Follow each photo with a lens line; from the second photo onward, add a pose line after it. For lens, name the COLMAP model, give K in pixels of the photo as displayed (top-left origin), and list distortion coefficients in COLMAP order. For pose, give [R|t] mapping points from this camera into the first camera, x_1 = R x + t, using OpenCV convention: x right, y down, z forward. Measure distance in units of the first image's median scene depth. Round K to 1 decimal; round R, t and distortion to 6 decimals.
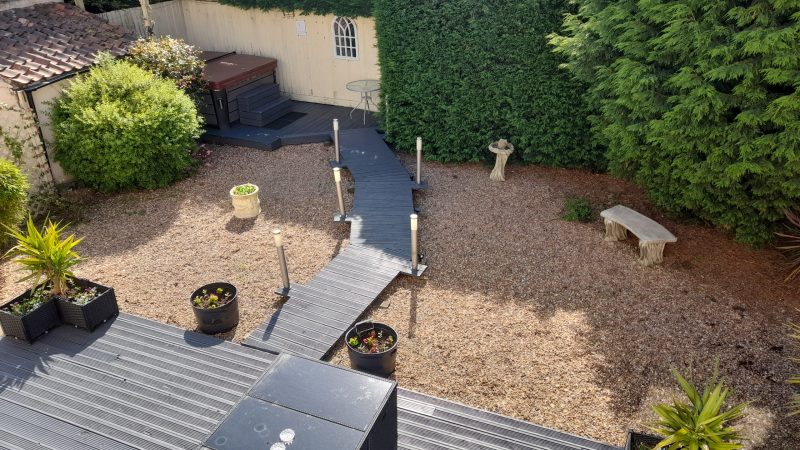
lens RADIAL K [[552.7, 0, 402.6], [0, 552.7, 228.9], [0, 0, 1]] dist [-0.022146, -0.014728]
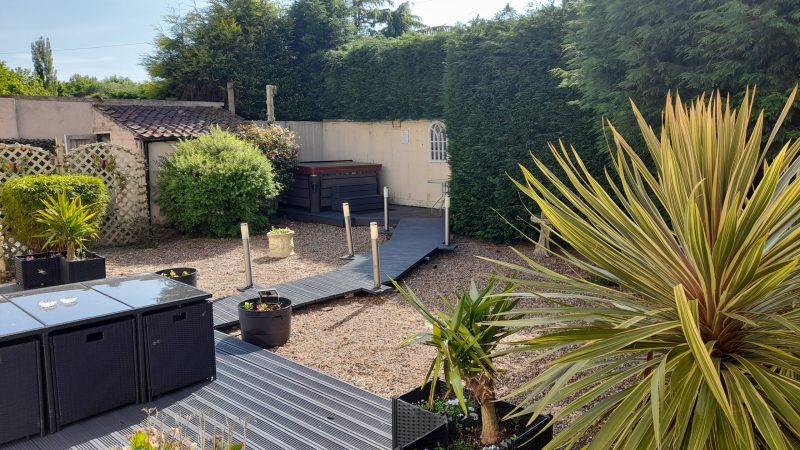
lens RADIAL K [[552.7, 0, 397.2], [0, 552.7, 224.8], [0, 0, 1]] dist [-0.022146, -0.014728]
pose [[0.932359, 0.058230, -0.356814, 0.291727], [-0.173854, 0.937553, -0.301279, 0.190951], [0.316989, 0.342934, 0.884259, 0.113353]]
